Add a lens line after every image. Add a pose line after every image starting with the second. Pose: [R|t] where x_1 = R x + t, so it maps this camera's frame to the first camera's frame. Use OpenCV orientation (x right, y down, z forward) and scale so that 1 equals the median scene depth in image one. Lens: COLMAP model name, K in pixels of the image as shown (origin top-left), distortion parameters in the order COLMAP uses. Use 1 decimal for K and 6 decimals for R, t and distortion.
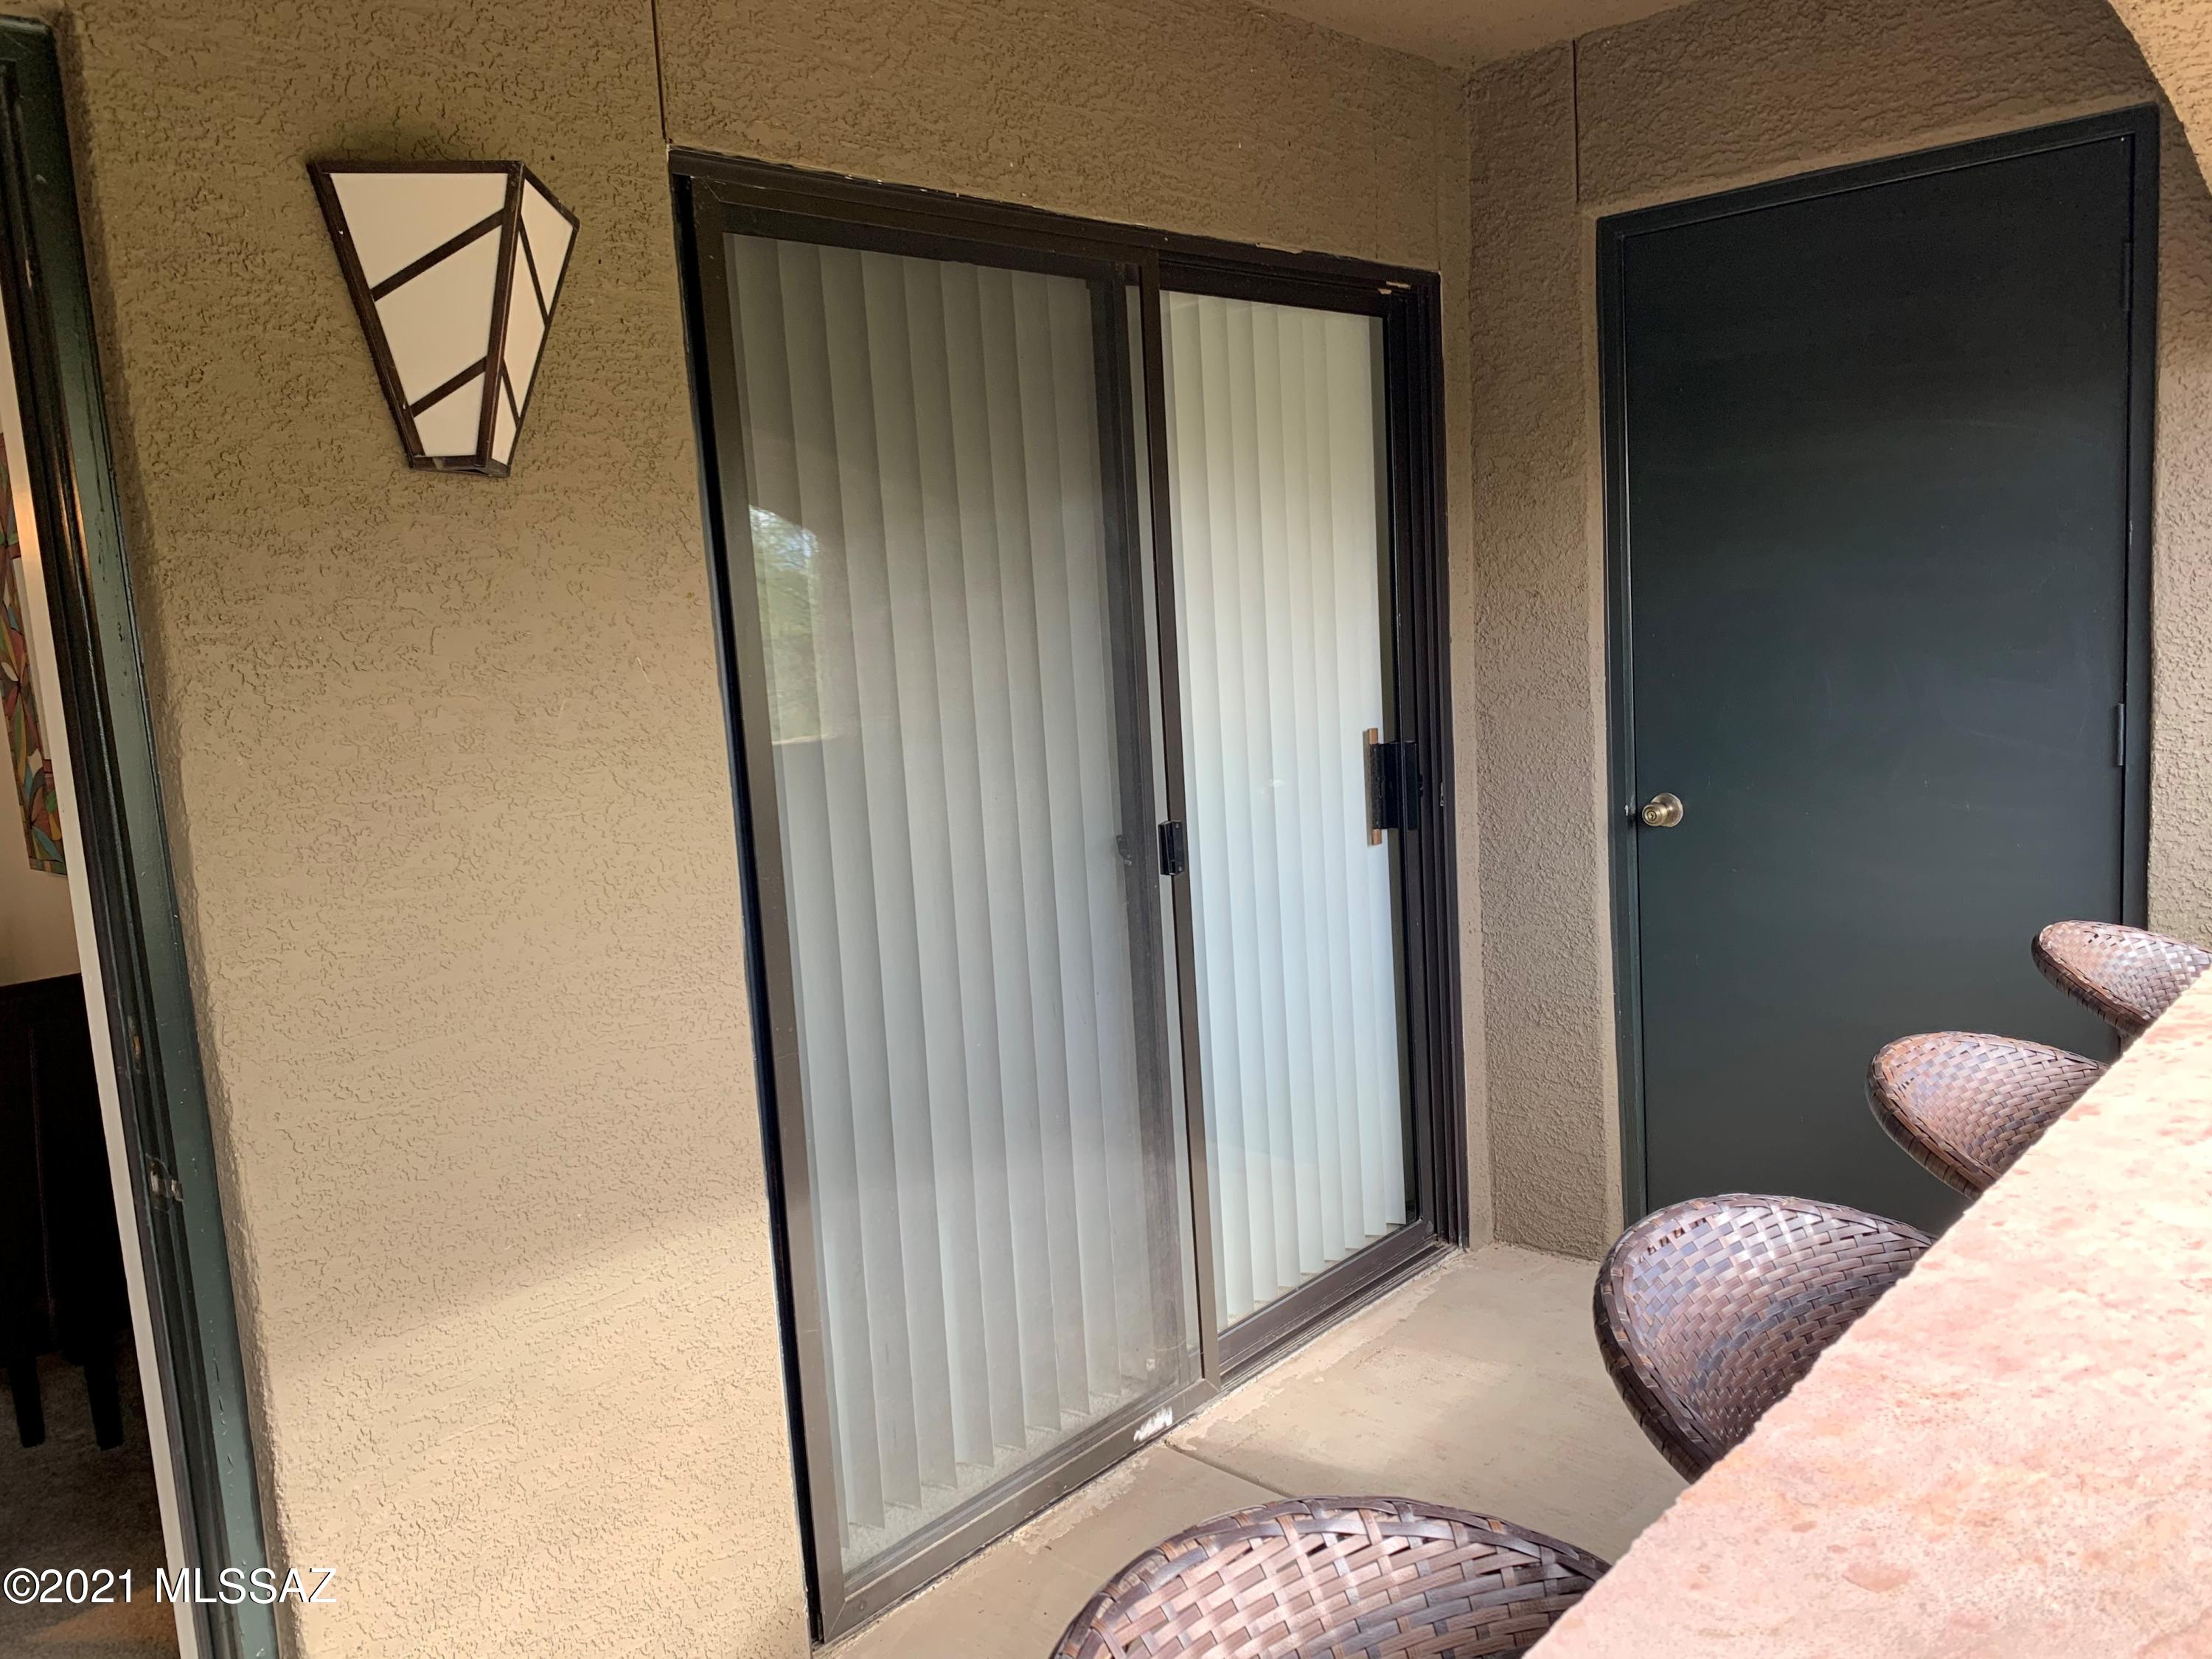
lens RADIAL K [[1680.2, 0, 1104.7], [0, 1680.2, 817.0], [0, 0, 1]] dist [0.028184, -0.029212]
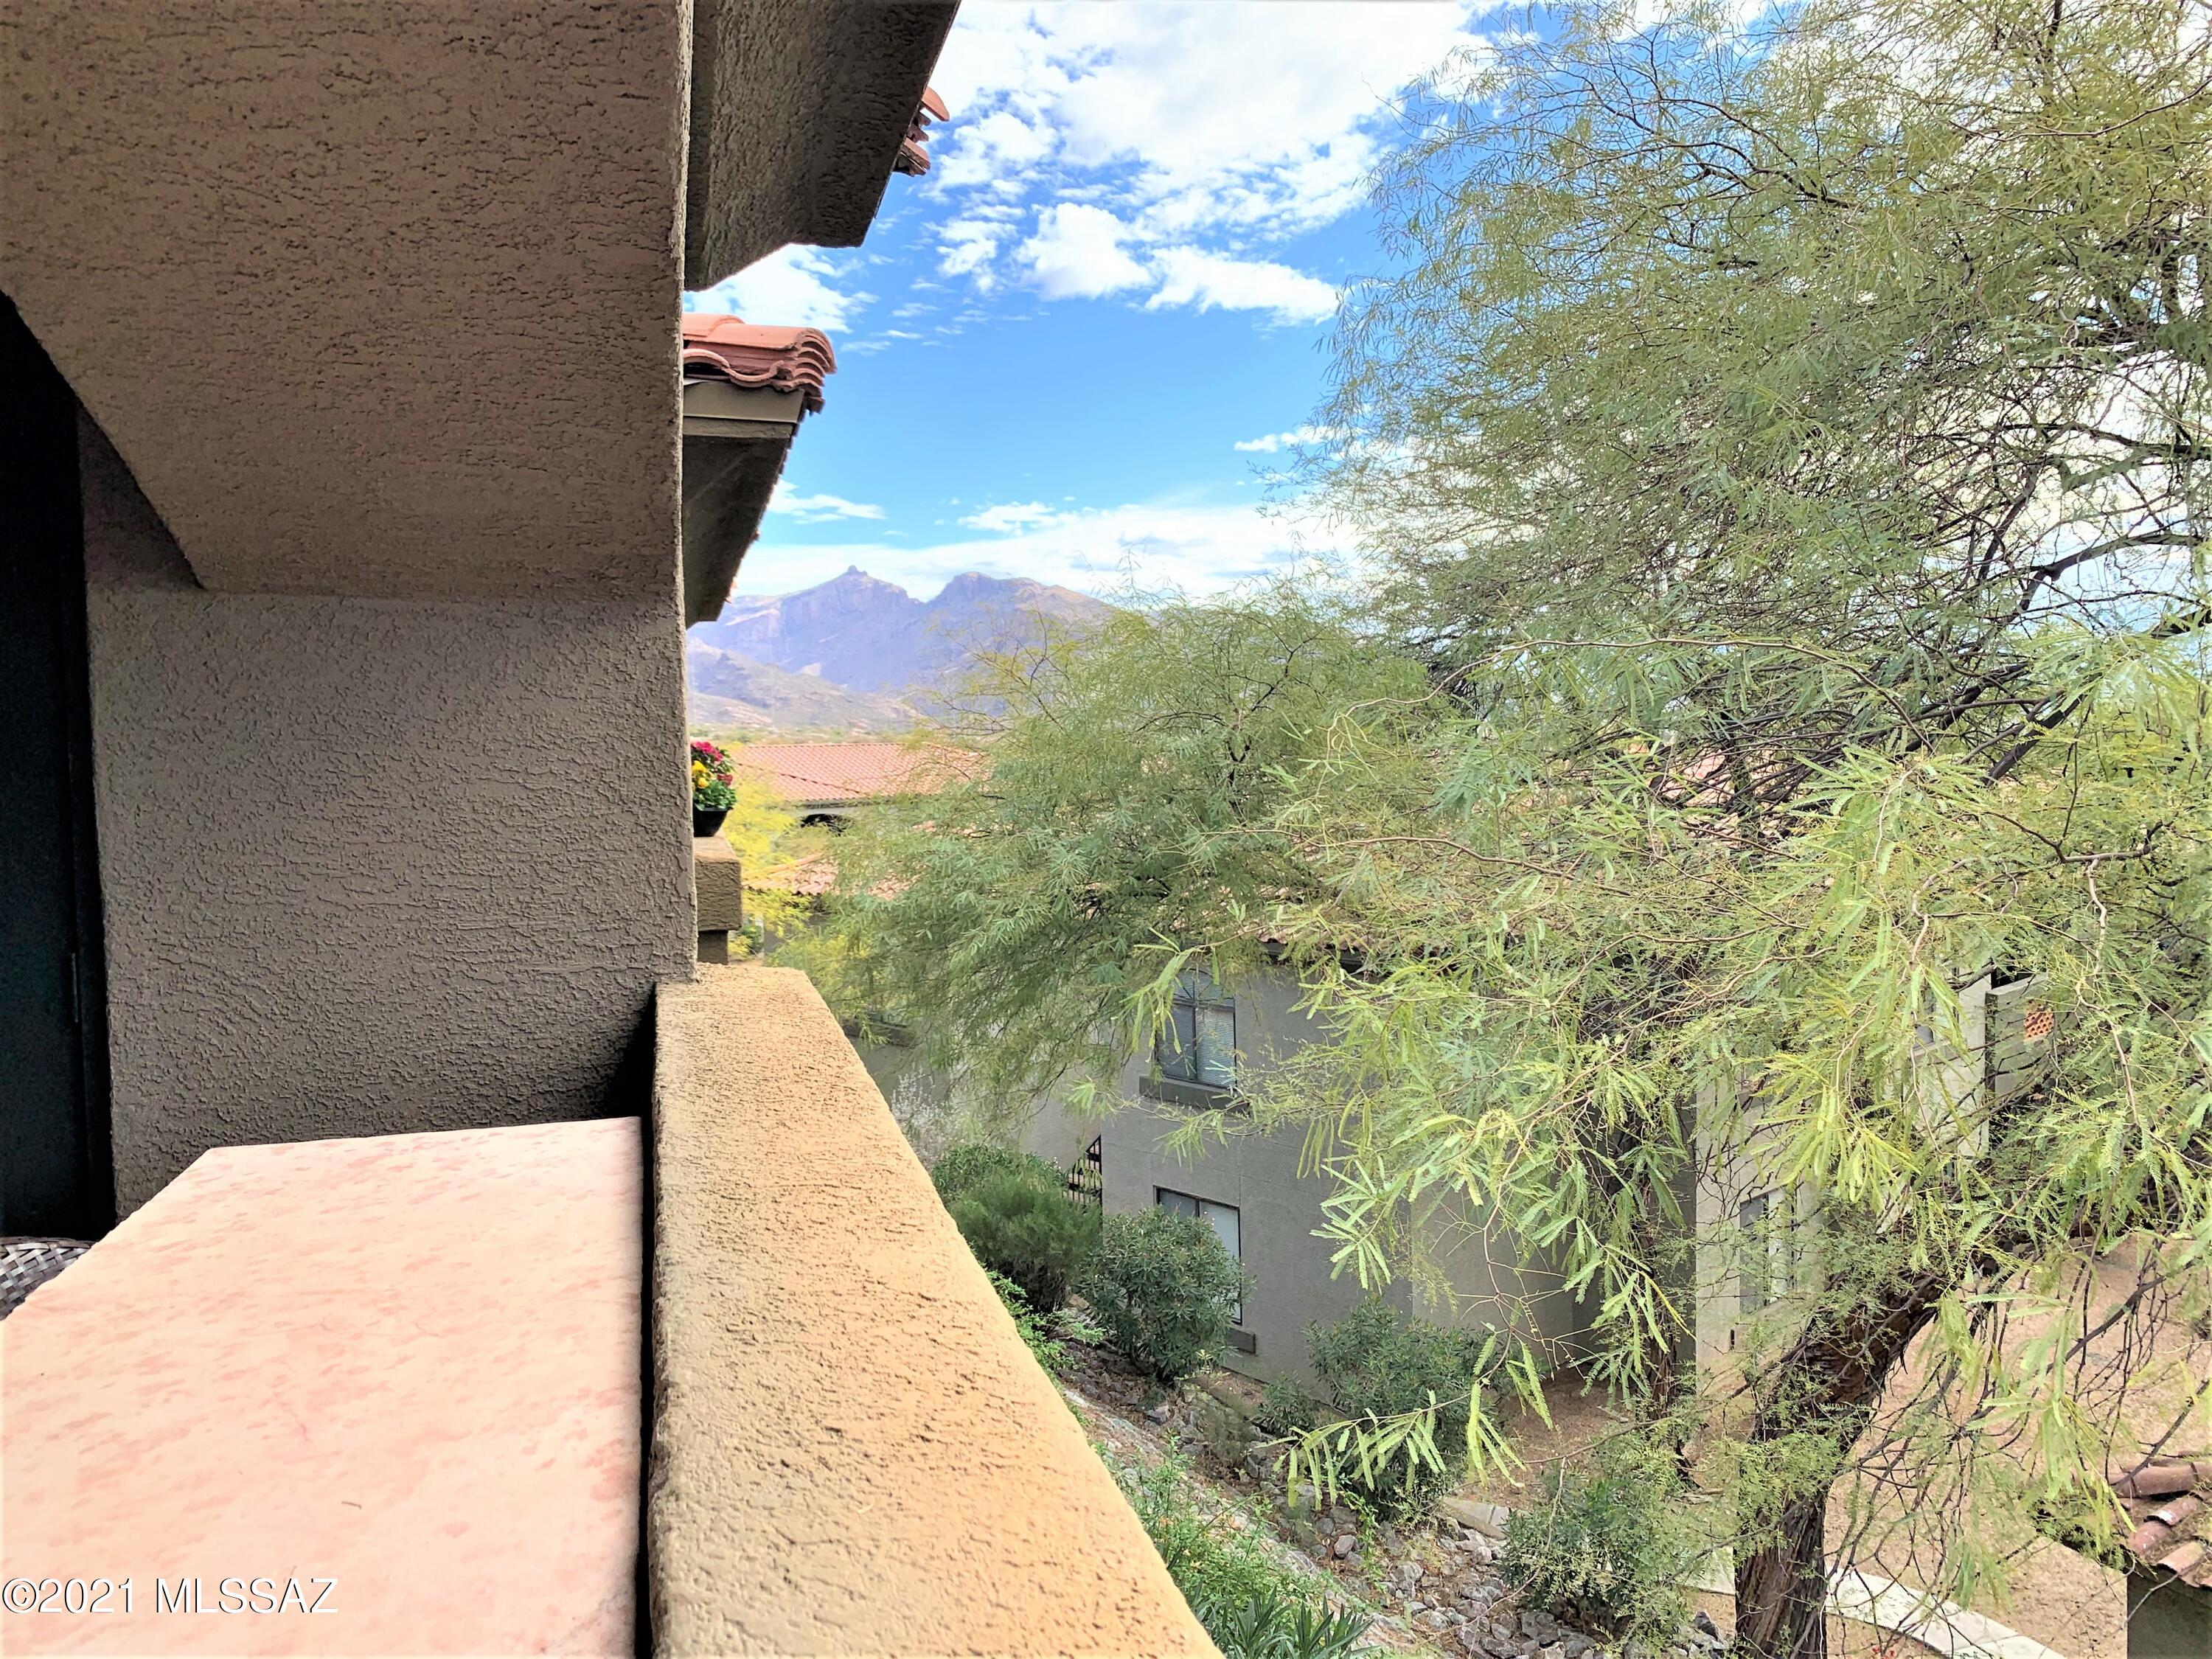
lens RADIAL K [[1680.2, 0, 1102.4], [0, 1680.2, 821.1], [0, 0, 1]] dist [0.028184, -0.029212]
pose [[0.542936, 0.009506, 0.839720, 0.145092], [0.095972, 0.992682, -0.073290, -0.018096], [-0.834272, 0.120381, 0.538051, 0.065895]]
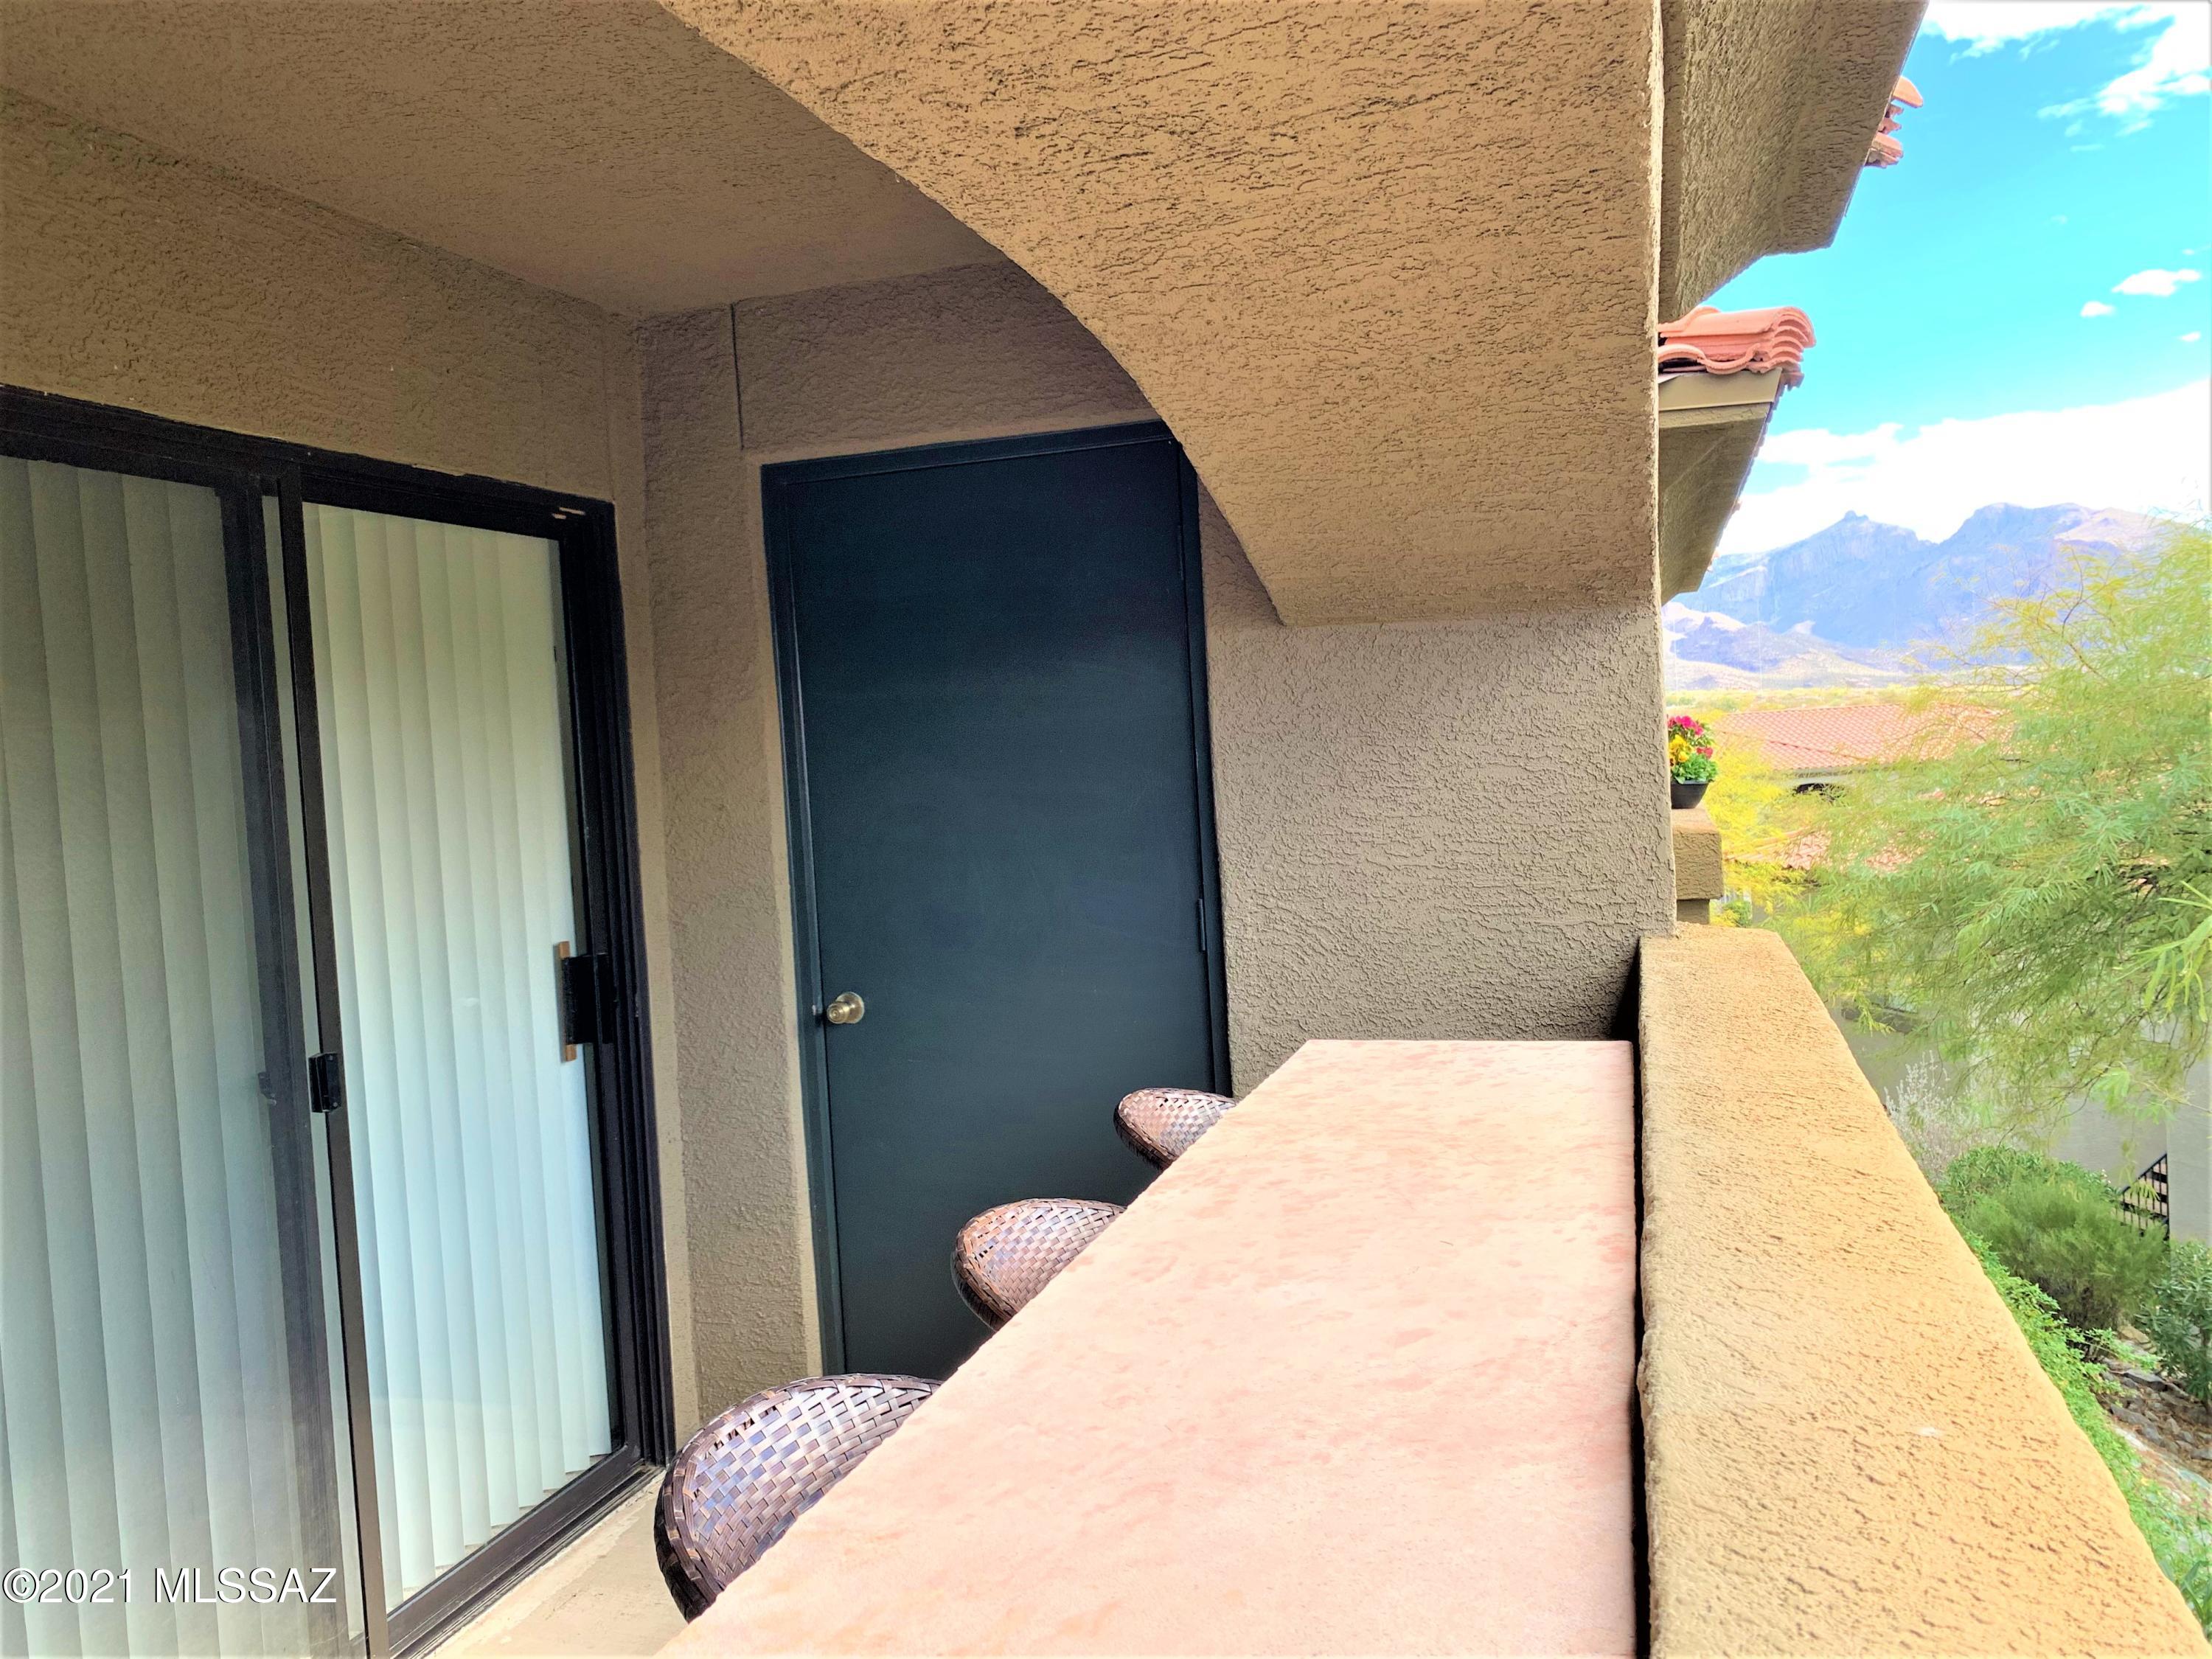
lens RADIAL K [[1680.2, 0, 1102.1], [0, 1680.2, 820.3], [0, 0, 1]] dist [0.028184, -0.029212]
pose [[0.908749, -0.009893, 0.417225, 0.042229], [0.057700, 0.993096, -0.102129, -0.005430], [-0.413334, 0.116883, 0.903047, -0.045855]]
